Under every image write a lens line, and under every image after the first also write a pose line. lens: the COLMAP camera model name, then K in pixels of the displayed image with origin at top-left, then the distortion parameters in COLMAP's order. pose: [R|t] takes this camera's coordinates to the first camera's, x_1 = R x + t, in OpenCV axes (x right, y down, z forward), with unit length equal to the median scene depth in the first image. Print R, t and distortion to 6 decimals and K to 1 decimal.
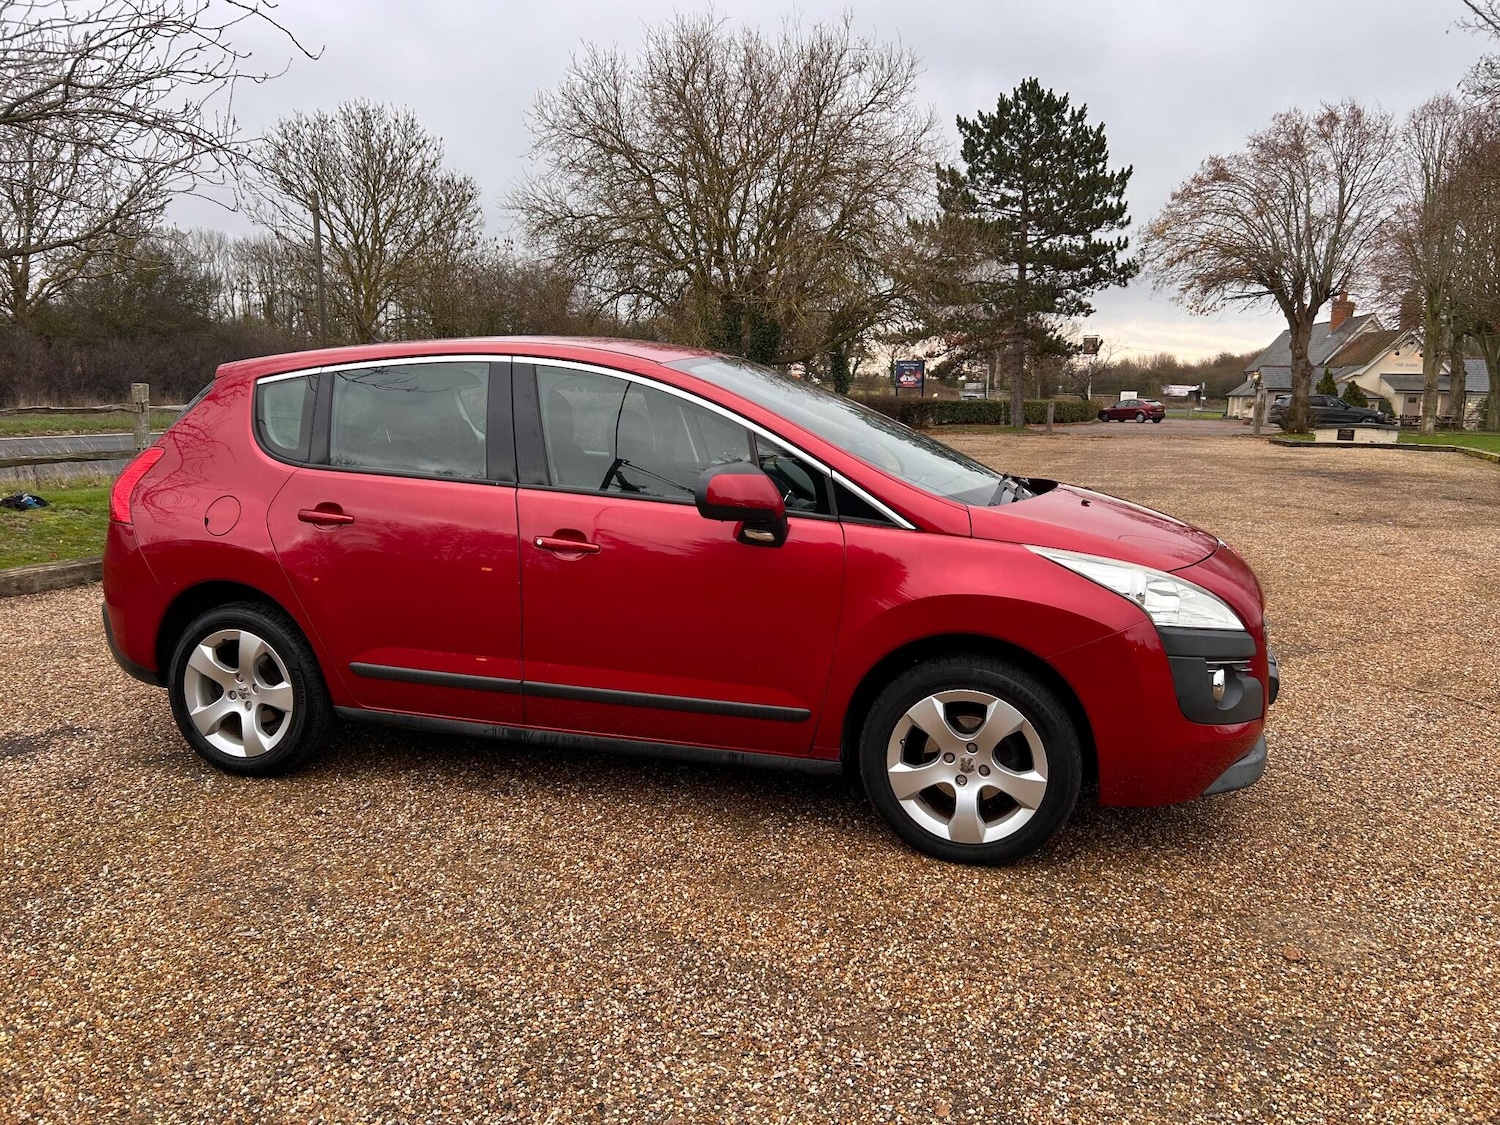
lens RADIAL K [[1127.9, 0, 754.7], [0, 1127.9, 569.5], [0, 0, 1]] dist [0.049799, -0.051531]
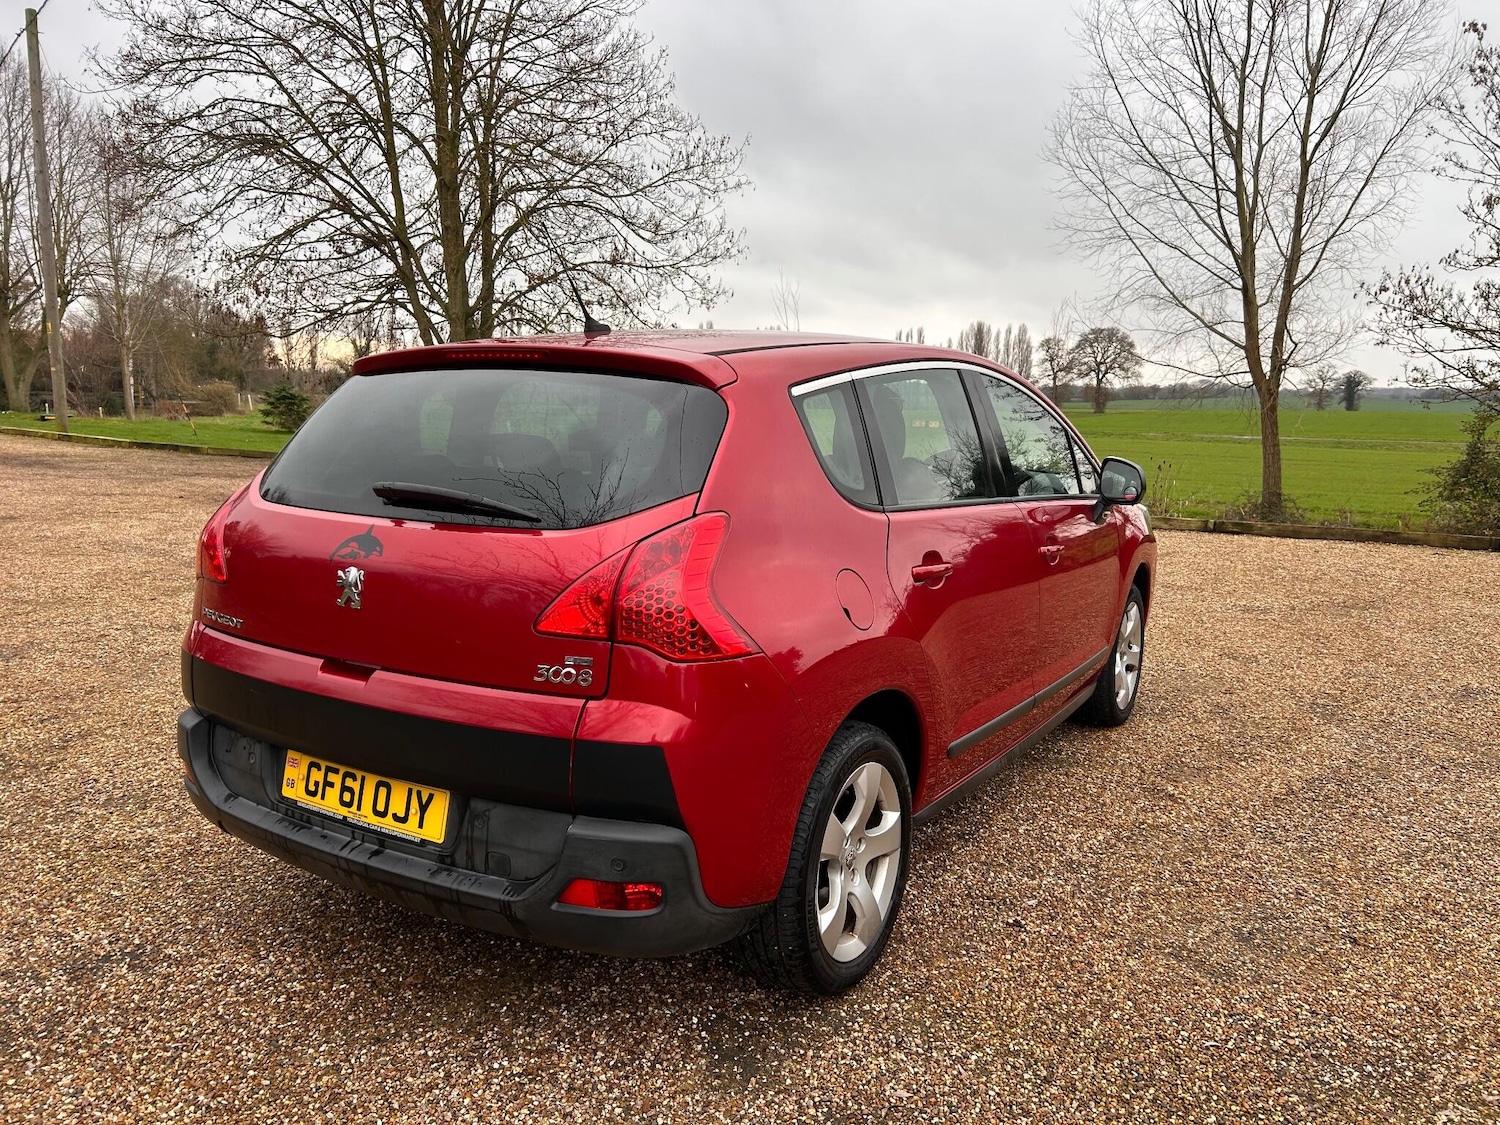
lens RADIAL K [[1127.9, 0, 761.0], [0, 1127.9, 564.1], [0, 0, 1]] dist [0.049799, -0.051531]
pose [[0.241997, -0.150370, 0.958554, -0.179791], [0.130911, 0.983945, 0.121303, -0.025016], [-0.961405, 0.096131, 0.257797, 0.144715]]
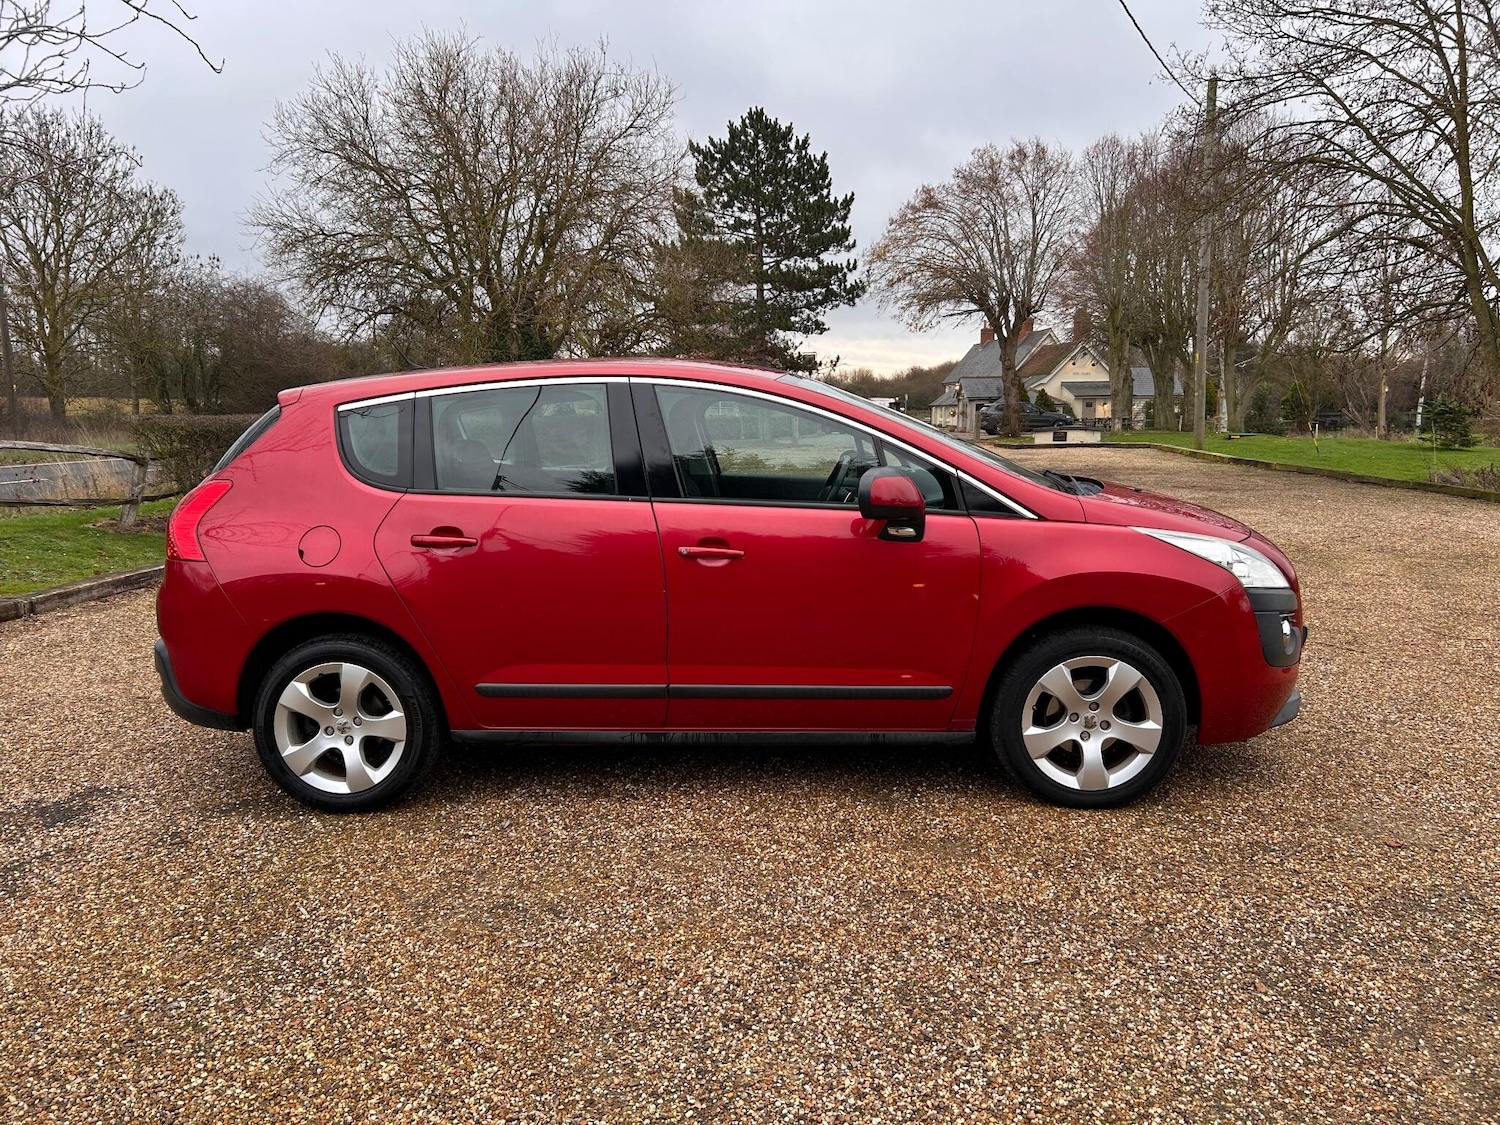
lens RADIAL K [[1127.9, 0, 751.4], [0, 1127.9, 566.5], [0, 0, 1]] dist [0.049799, -0.051531]
pose [[0.969141, -0.061431, 0.238731, -0.056140], [0.065829, 0.997776, -0.010484, 0.000720], [-0.237556, 0.025876, 0.971029, -0.005092]]
